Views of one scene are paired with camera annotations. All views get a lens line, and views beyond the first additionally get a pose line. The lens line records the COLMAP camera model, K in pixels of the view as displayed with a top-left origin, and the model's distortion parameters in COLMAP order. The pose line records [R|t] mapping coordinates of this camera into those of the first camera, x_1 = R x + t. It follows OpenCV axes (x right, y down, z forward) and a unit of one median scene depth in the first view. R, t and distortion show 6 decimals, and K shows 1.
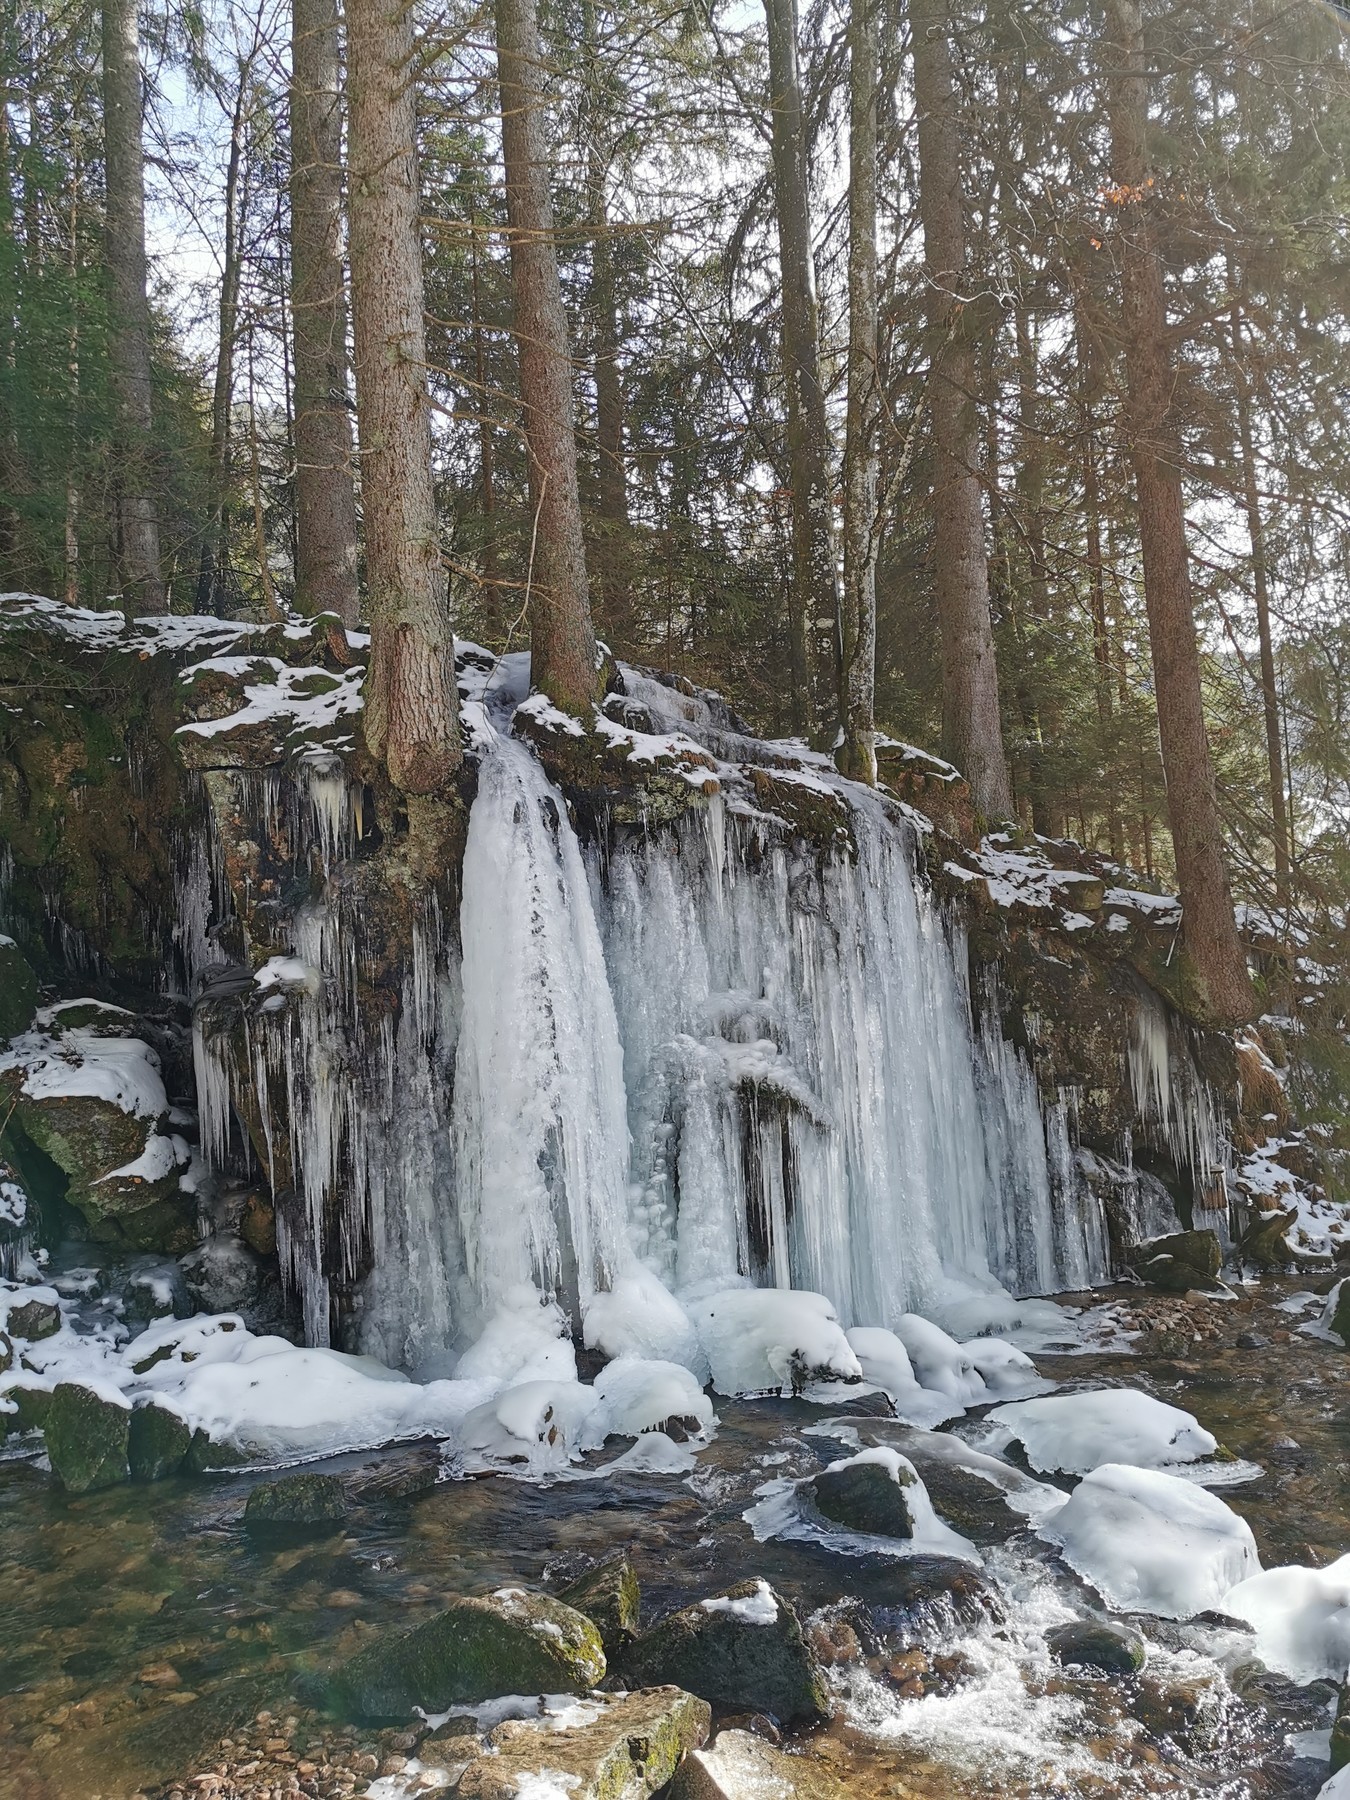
lens RADIAL K [[1309.9, 0, 675.0], [0, 1309.9, 900.0], [0, 0, 1]] dist [0.014580, 0.000790]
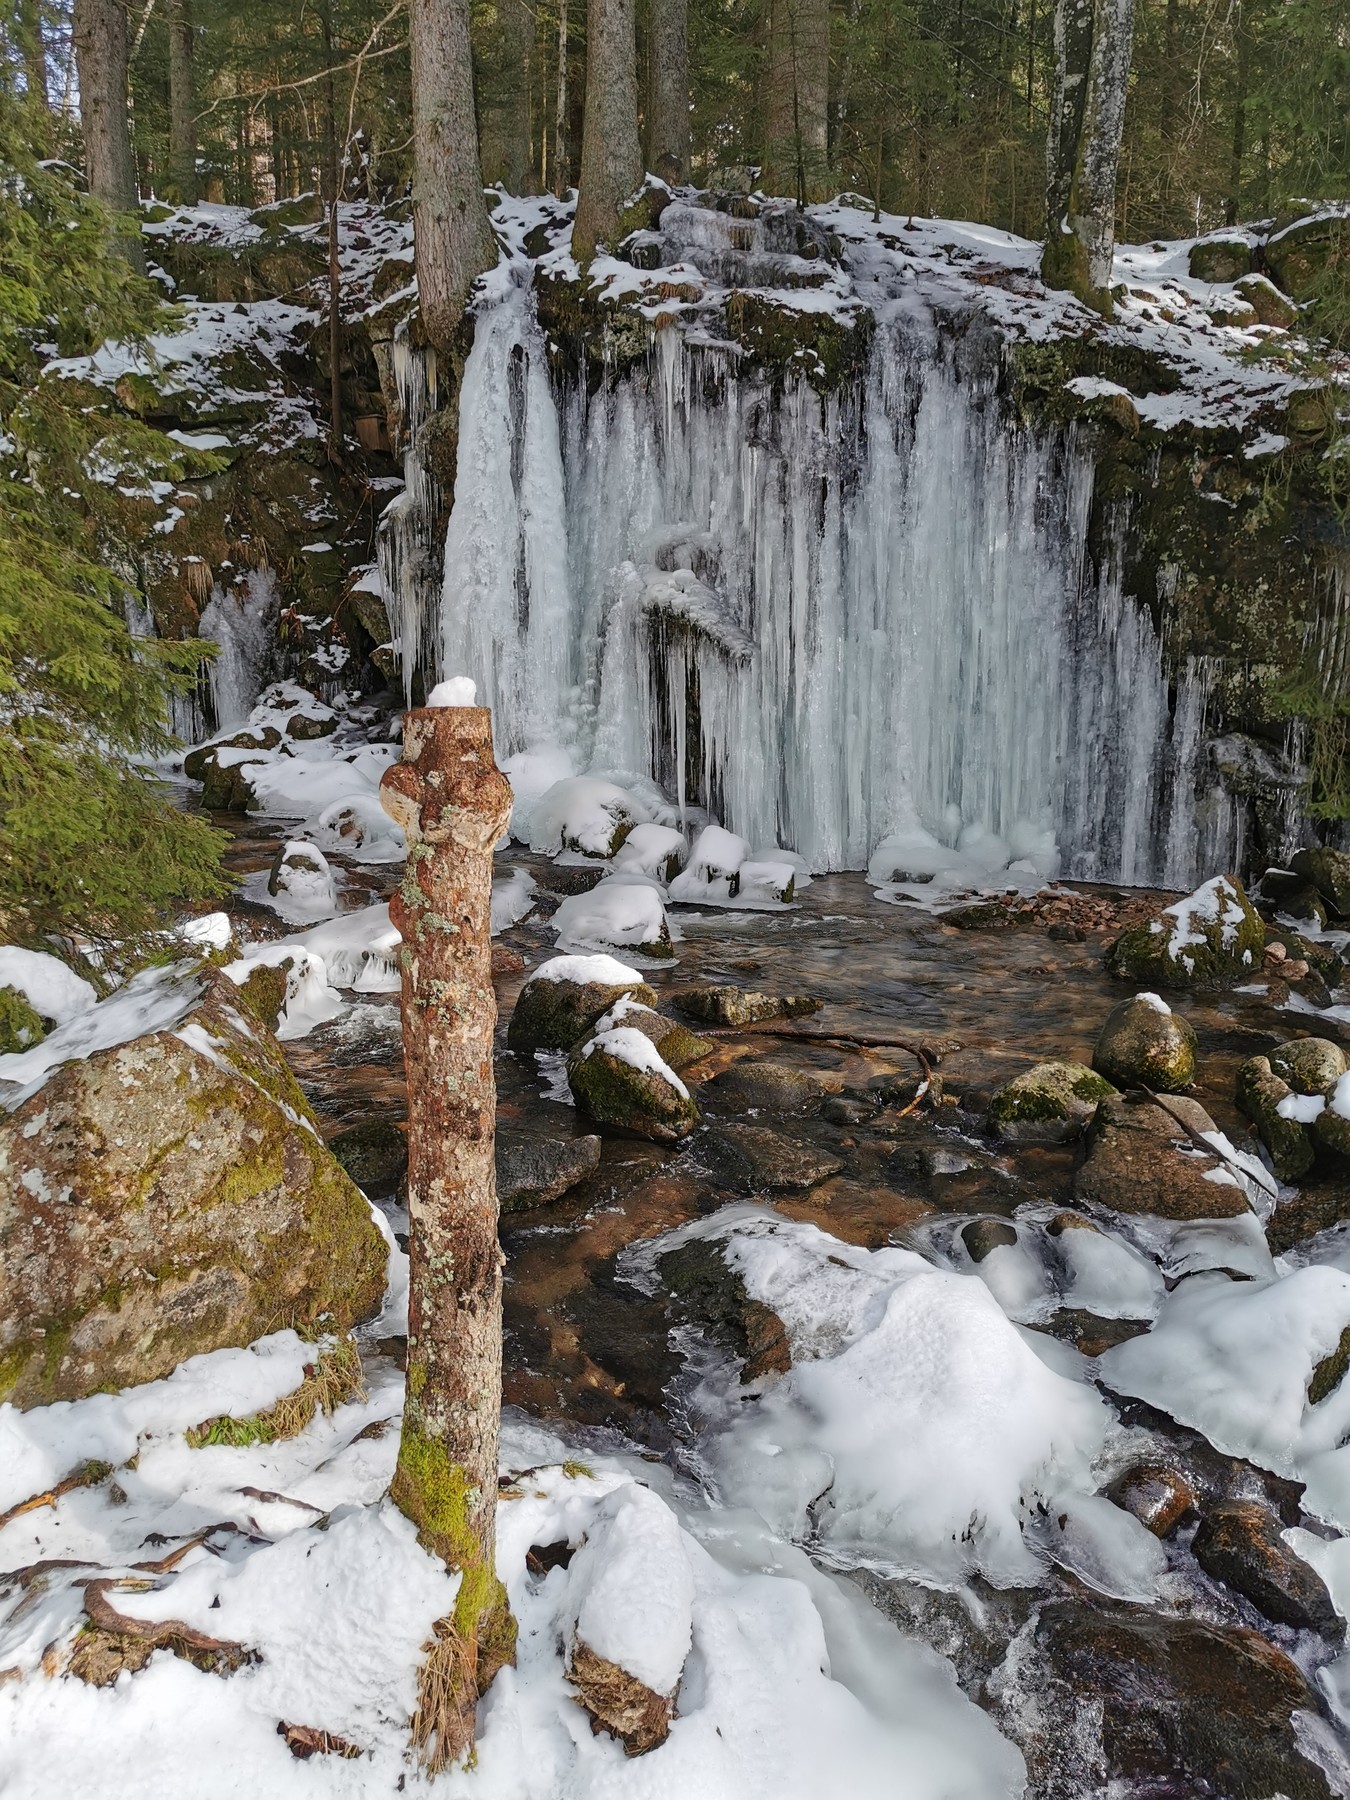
lens RADIAL K [[1309.9, 0, 675.0], [0, 1309.9, 900.0], [0, 0, 1]] dist [0.014580, 0.000790]
pose [[0.676647, 0.215062, -0.704200, 0.873071], [0.021911, 0.950089, 0.311210, 0.027845], [0.735981, -0.226009, 0.638163, 0.233534]]
